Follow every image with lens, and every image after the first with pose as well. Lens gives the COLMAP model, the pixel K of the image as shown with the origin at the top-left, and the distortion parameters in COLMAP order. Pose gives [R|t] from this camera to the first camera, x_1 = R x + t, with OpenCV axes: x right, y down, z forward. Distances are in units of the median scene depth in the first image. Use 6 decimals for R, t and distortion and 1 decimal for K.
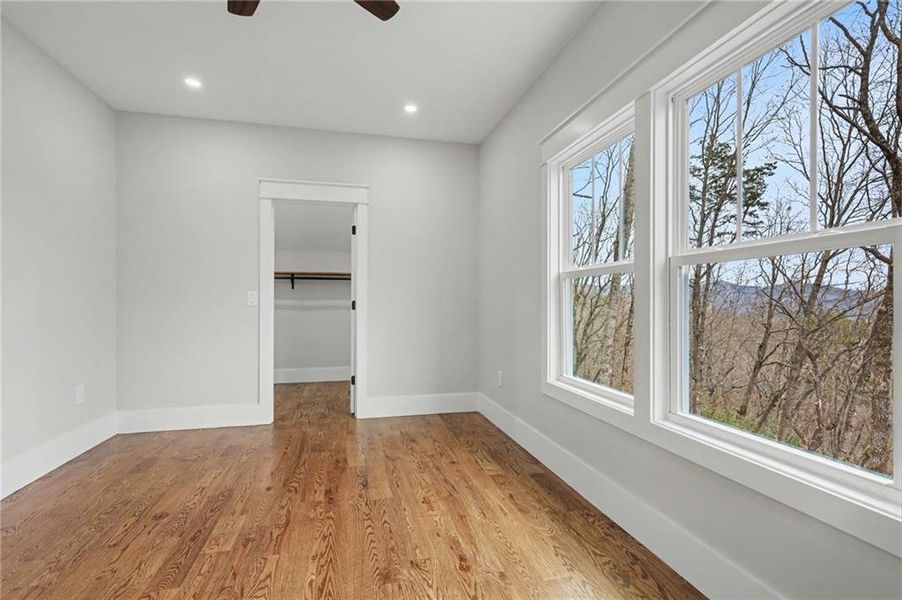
lens RADIAL K [[403.3, 0, 448.7], [0, 403.3, 309.0], [0, 0, 1]] dist [0.002522, 0.000517]
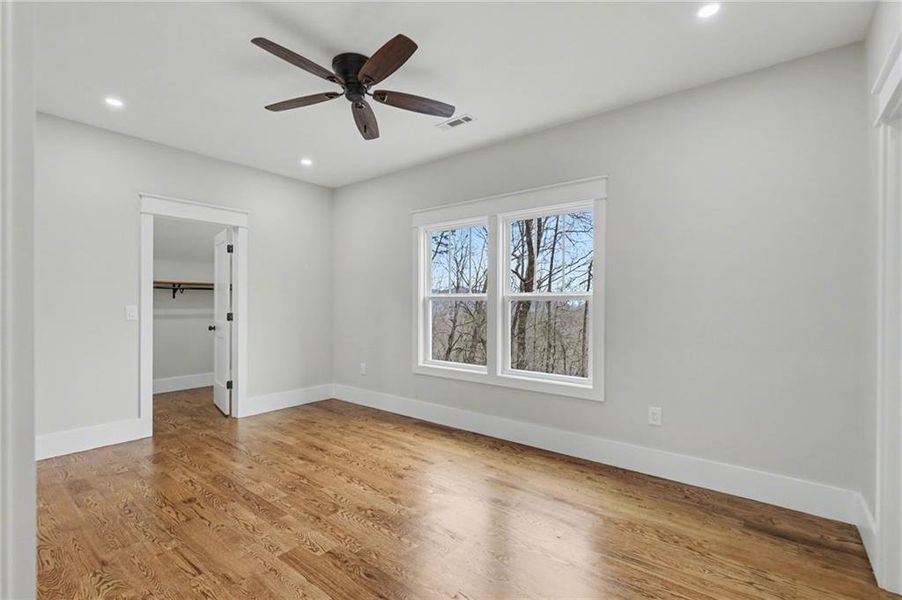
lens RADIAL K [[403.3, 0, 448.7], [0, 403.3, 309.0], [0, 0, 1]] dist [0.002522, 0.000517]
pose [[0.774848, 0.003855, 0.632135, -0.622821], [-0.005631, 0.999984, 0.000805, -0.037082], [-0.632122, -0.004183, 0.774857, -0.278501]]
